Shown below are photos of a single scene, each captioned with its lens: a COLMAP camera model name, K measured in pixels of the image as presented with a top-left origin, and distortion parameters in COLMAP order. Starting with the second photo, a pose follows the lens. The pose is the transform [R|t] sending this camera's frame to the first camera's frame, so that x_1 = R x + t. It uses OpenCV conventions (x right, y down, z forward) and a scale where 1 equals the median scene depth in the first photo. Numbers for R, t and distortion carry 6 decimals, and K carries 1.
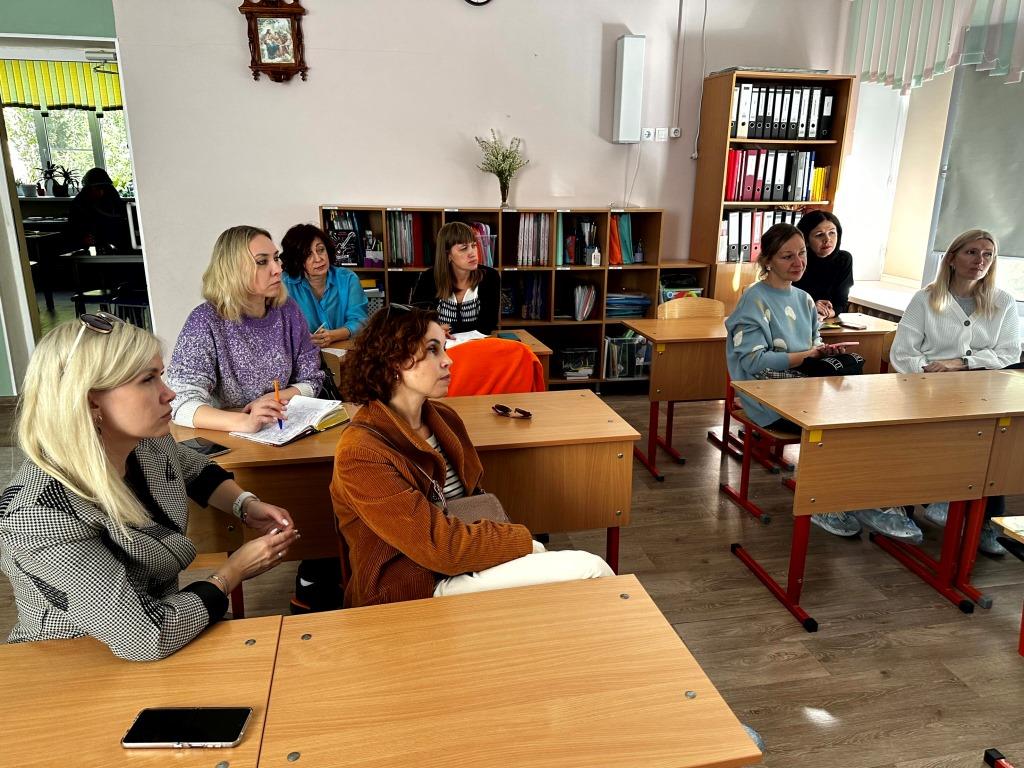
lens RADIAL K [[731.5, 0, 507.9], [0, 731.5, 380.9], [0, 0, 1]] dist [0.039408, -0.049737]
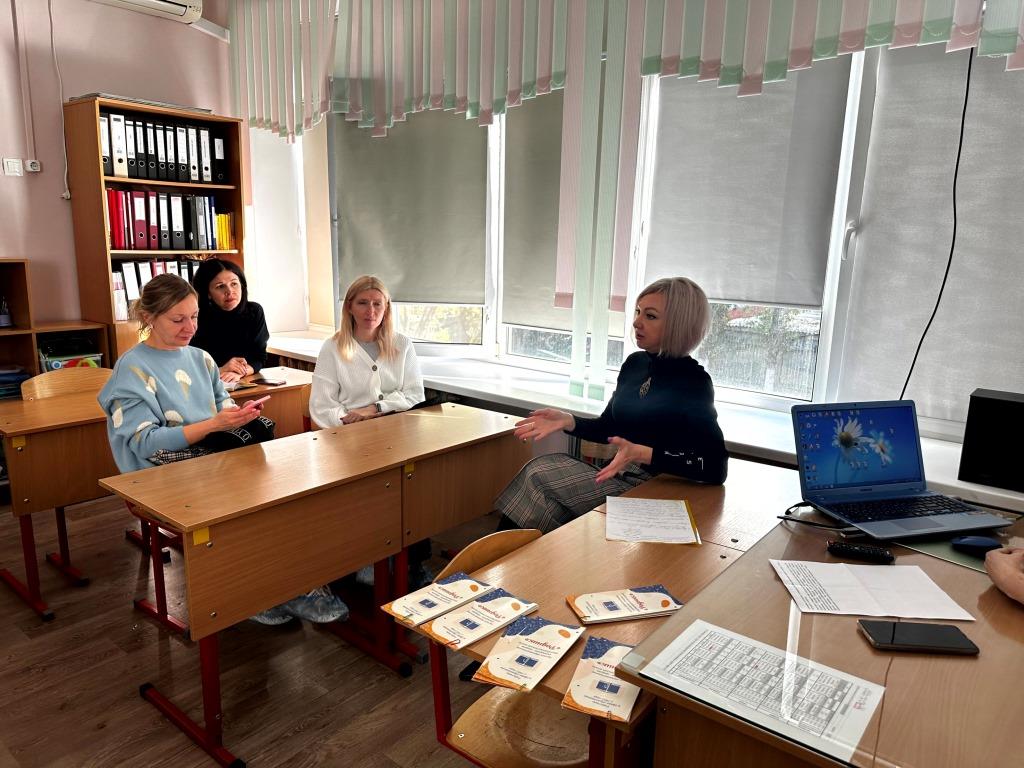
lens RADIAL K [[731.5, 0, 518.5], [0, 731.5, 381.6], [0, 0, 1]] dist [0.039408, -0.049737]
pose [[0.762170, -0.115169, 0.637050, 0.116801], [0.159026, 0.987204, -0.011788, -0.014979], [-0.627541, 0.110292, 0.770732, 0.096026]]
